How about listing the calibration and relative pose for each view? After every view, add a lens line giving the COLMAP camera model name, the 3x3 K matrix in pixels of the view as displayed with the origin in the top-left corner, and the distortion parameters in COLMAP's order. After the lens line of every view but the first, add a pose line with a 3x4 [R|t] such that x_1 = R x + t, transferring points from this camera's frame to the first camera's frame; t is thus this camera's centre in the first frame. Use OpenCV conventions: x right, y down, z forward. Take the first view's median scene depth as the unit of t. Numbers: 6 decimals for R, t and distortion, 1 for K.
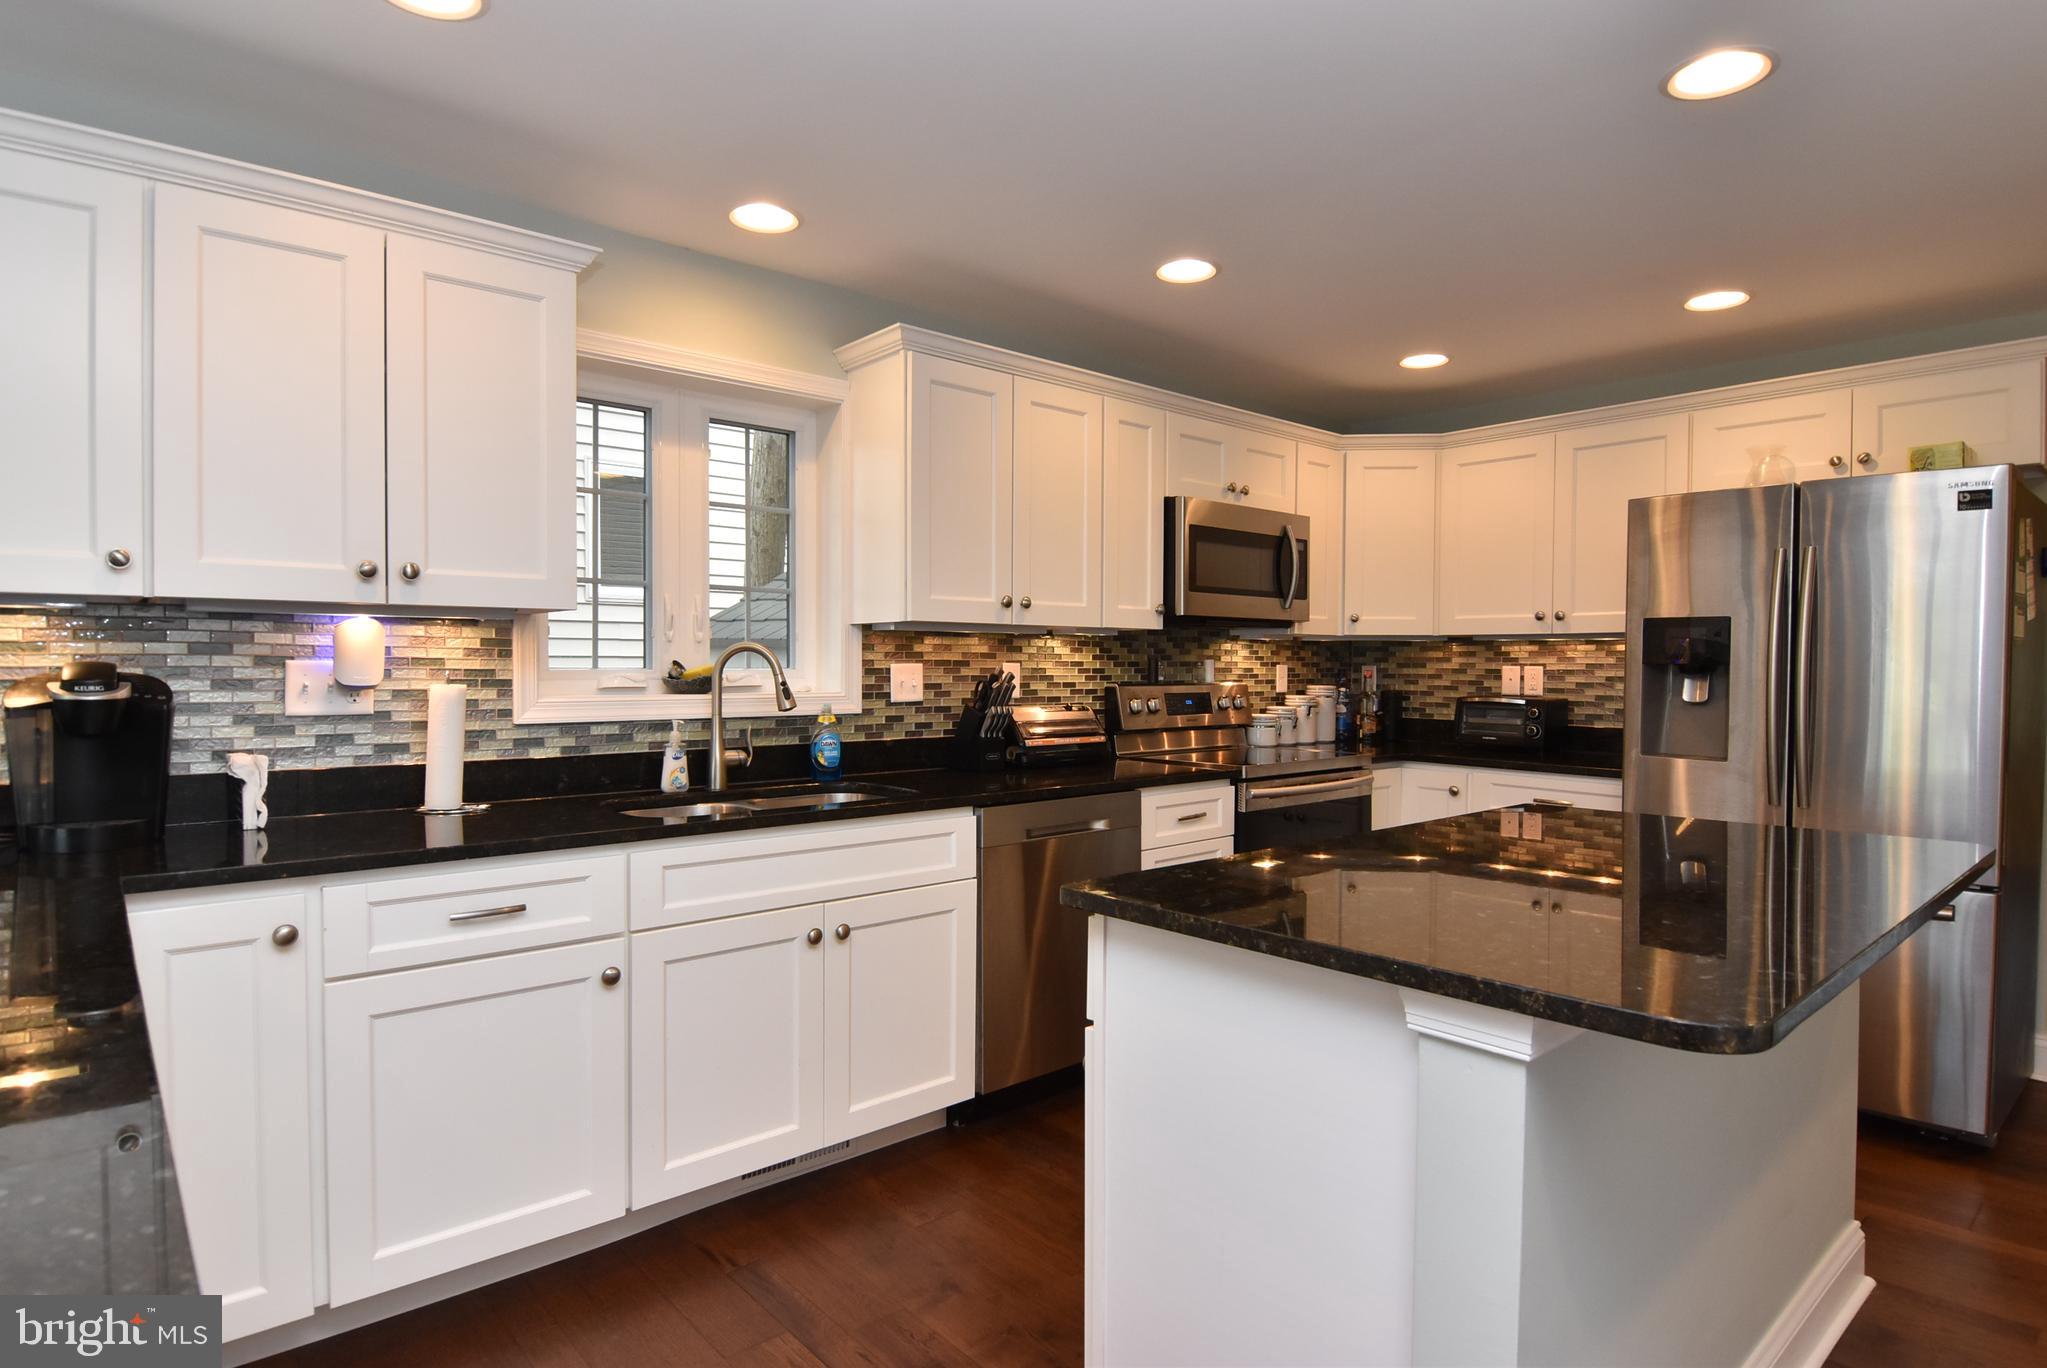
lens RADIAL K [[1088.1, 0, 1034.0], [0, 1088.1, 681.7], [0, 0, 1]] dist [0.003990, -0.018554]
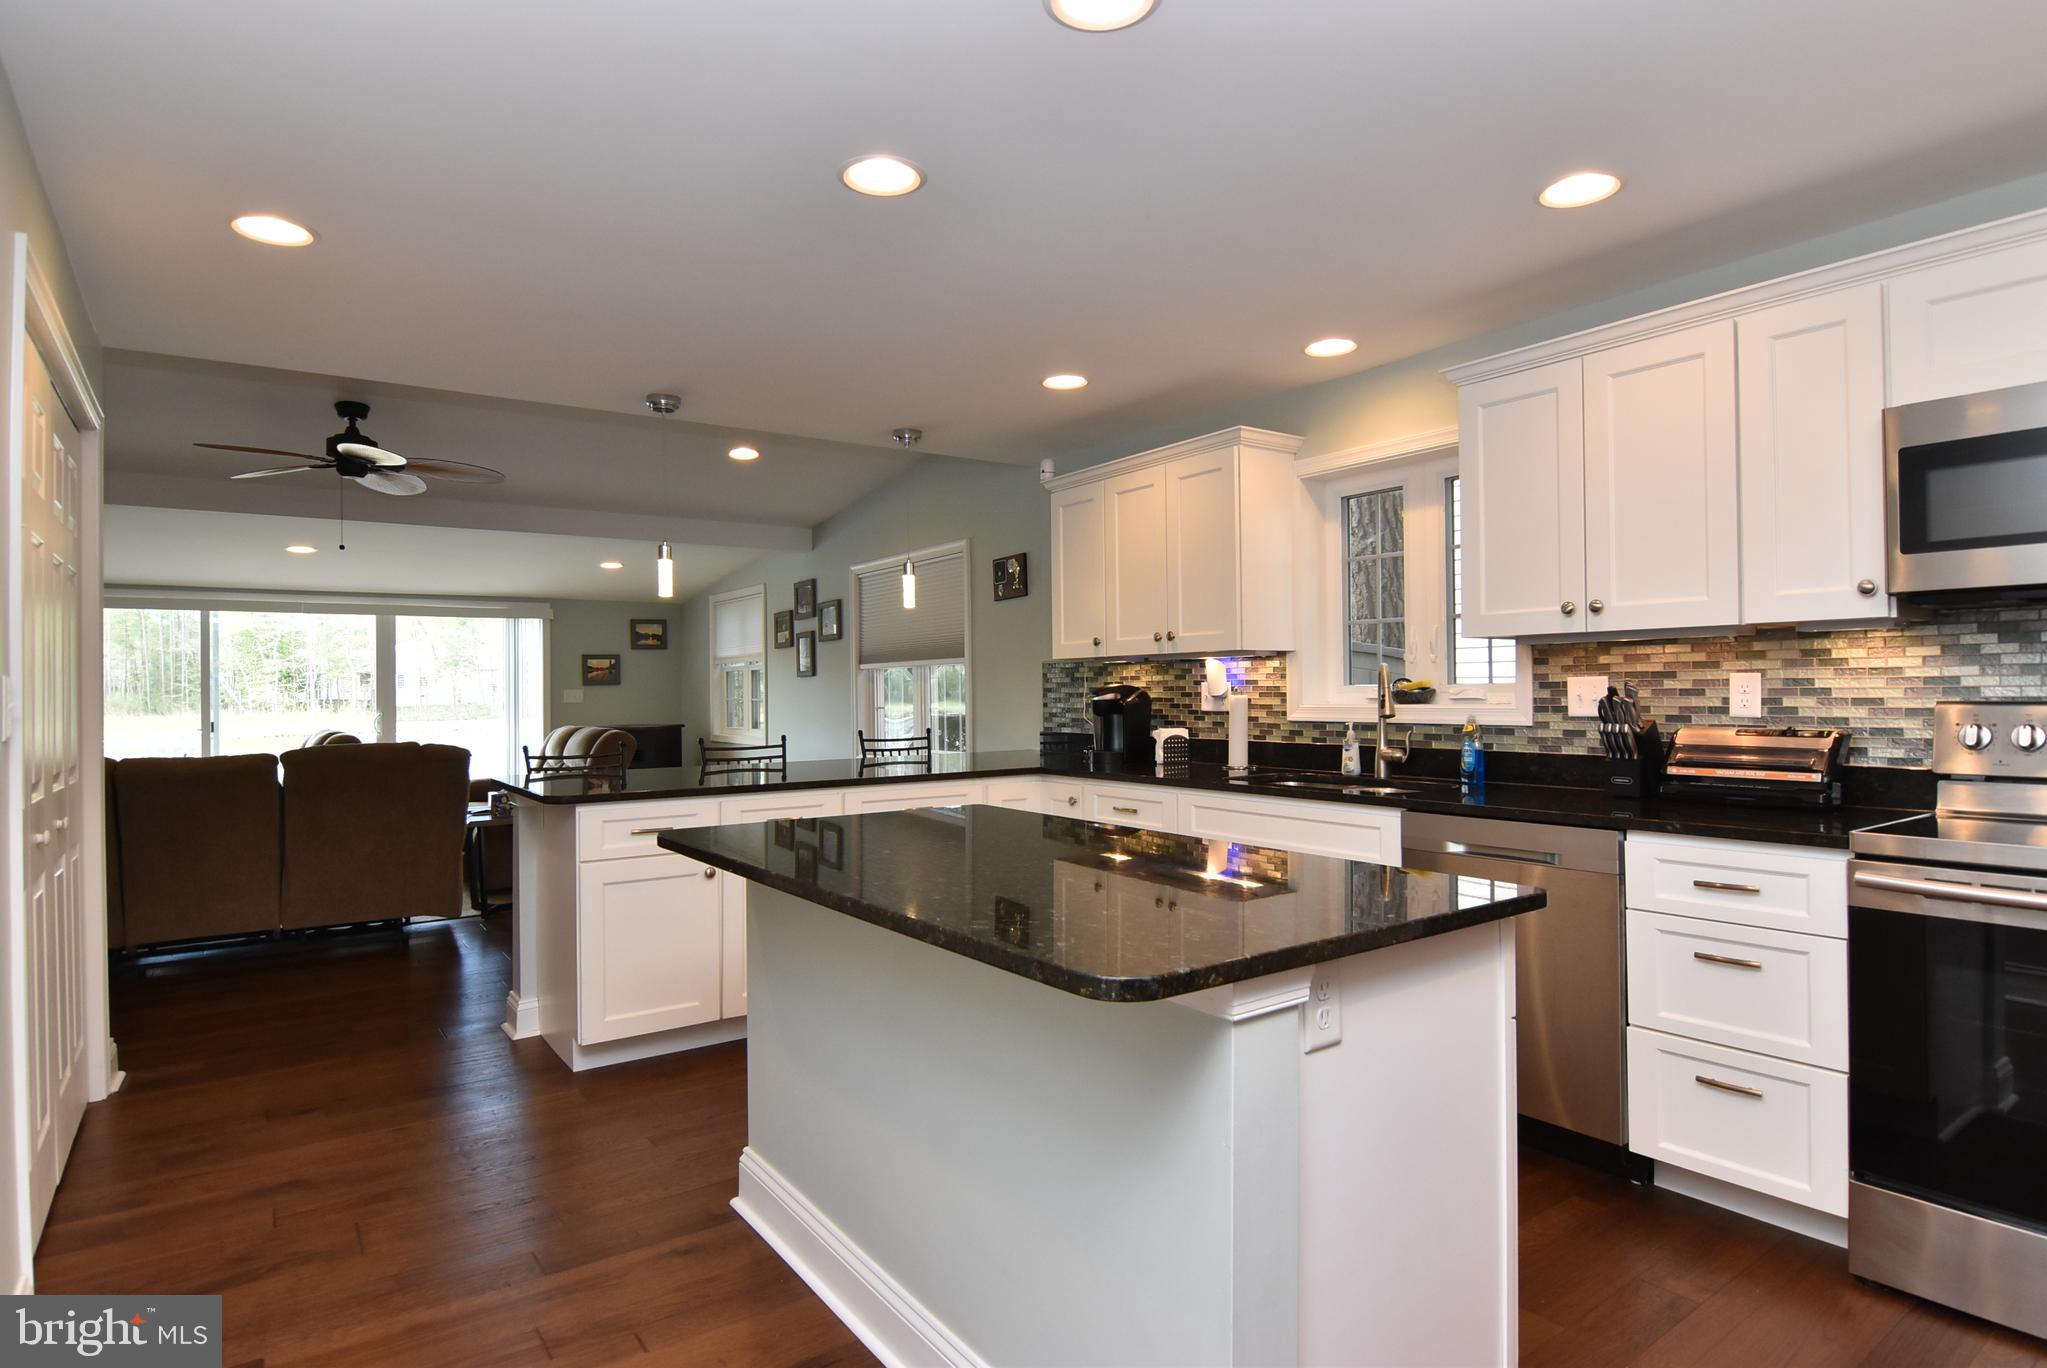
lens RADIAL K [[1088.1, 0, 1029.1], [0, 1088.1, 673.2], [0, 0, 1]] dist [0.003990, -0.018554]
pose [[-0.095345, -0.013460, -0.995353, 0.868995], [0.000818, 0.999907, -0.013600, -0.006763], [0.995444, -0.002111, -0.095325, 0.592799]]
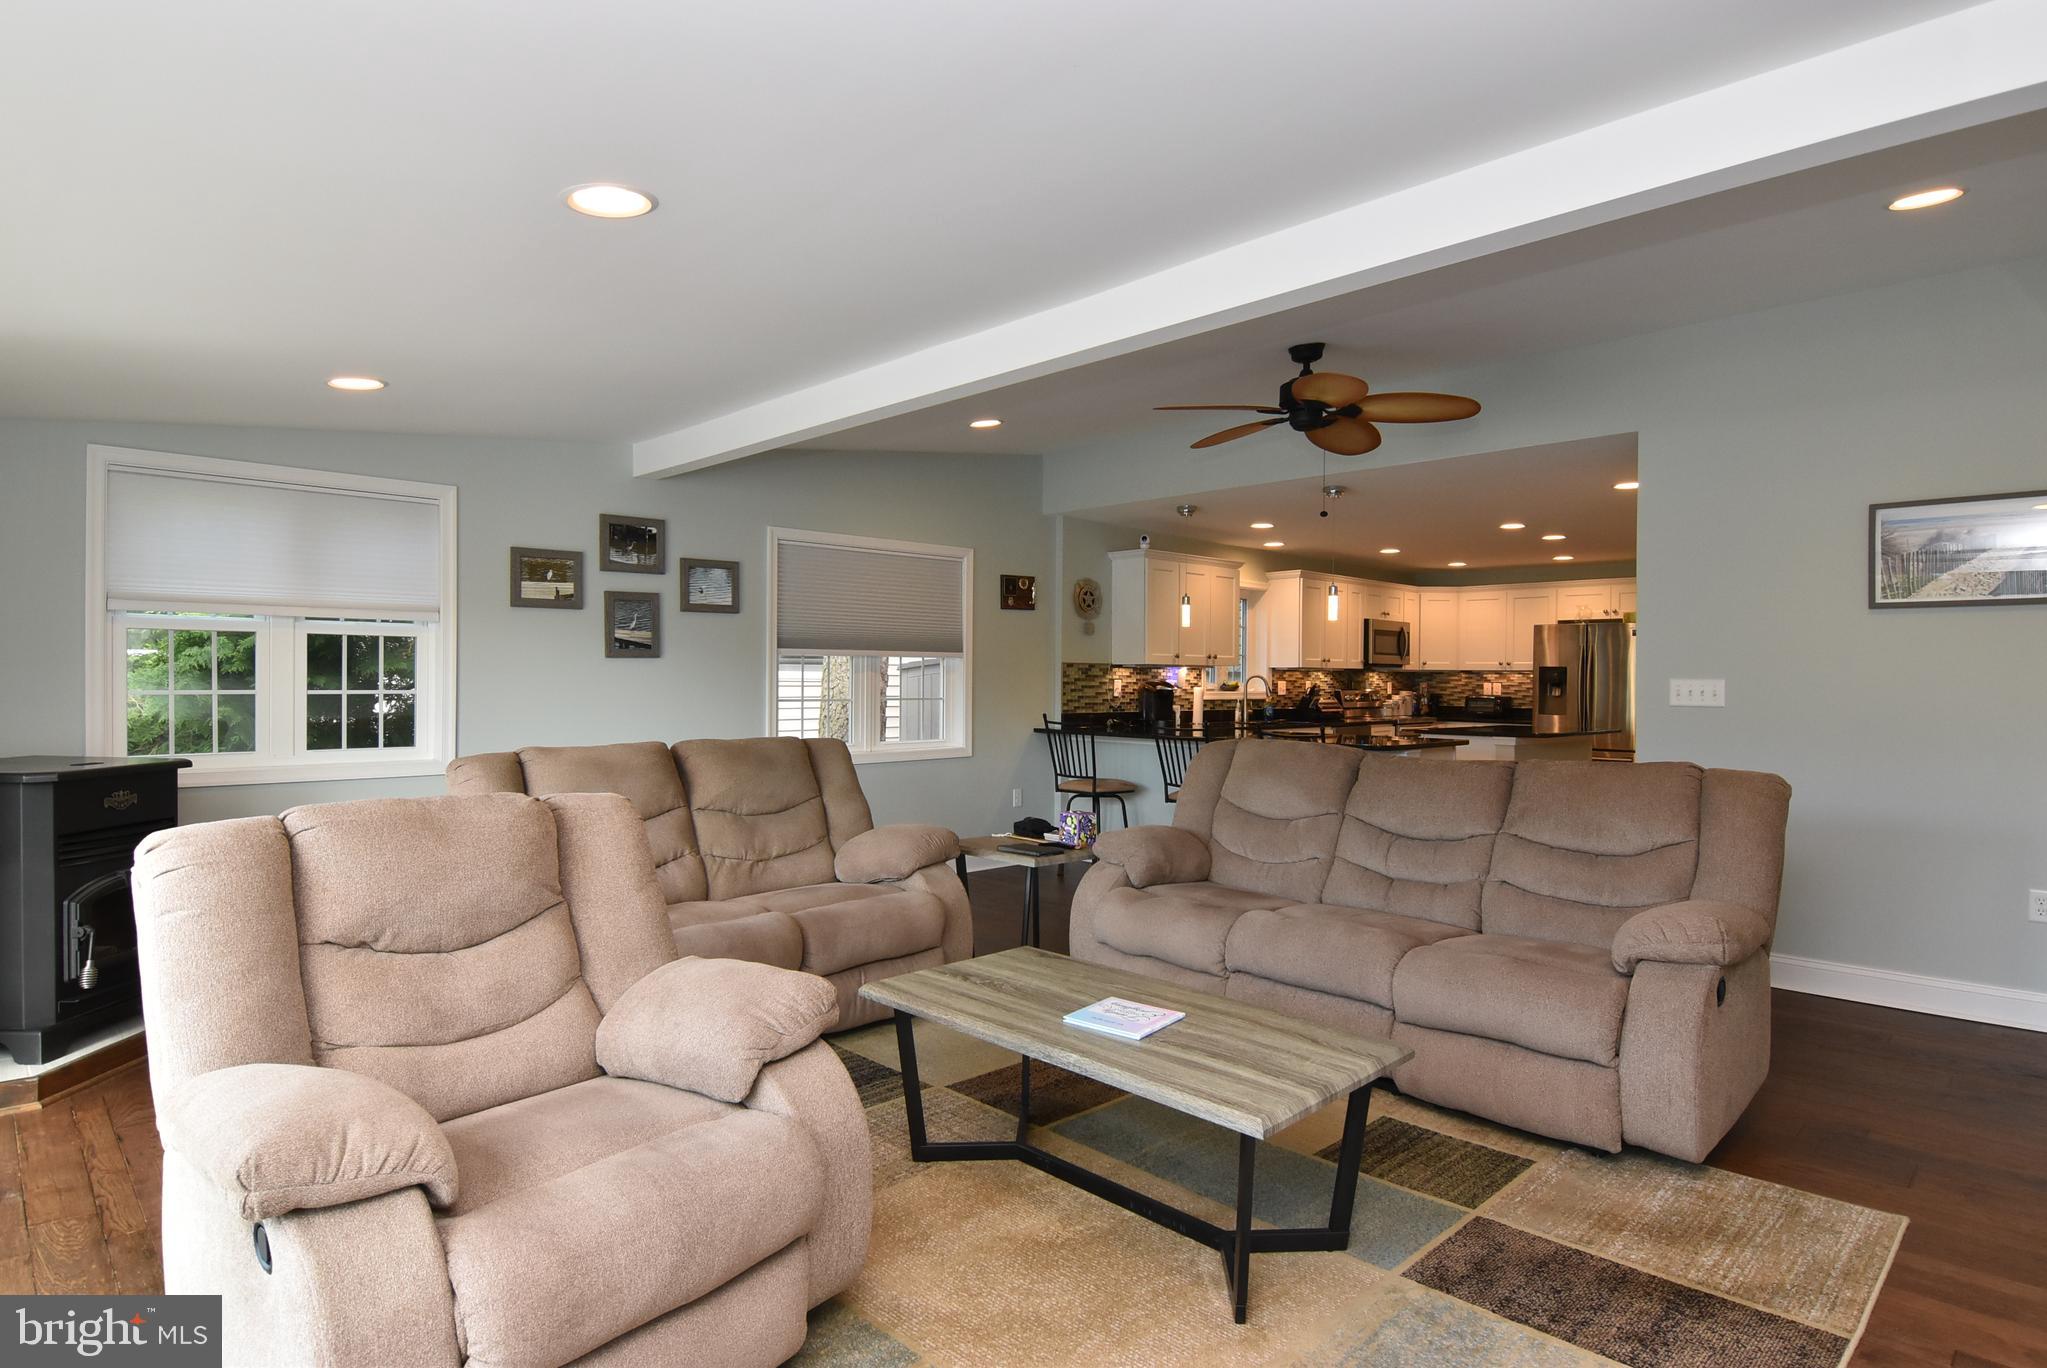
lens RADIAL K [[1088.1, 0, 1030.0], [0, 1088.1, 683.6], [0, 0, 1]] dist [0.003990, -0.018554]
pose [[0.998399, 0.005053, 0.056329, -0.901369], [-0.004480, 0.999937, -0.010282, 0.020454], [-0.056377, 0.010013, 0.998359, -1.712055]]
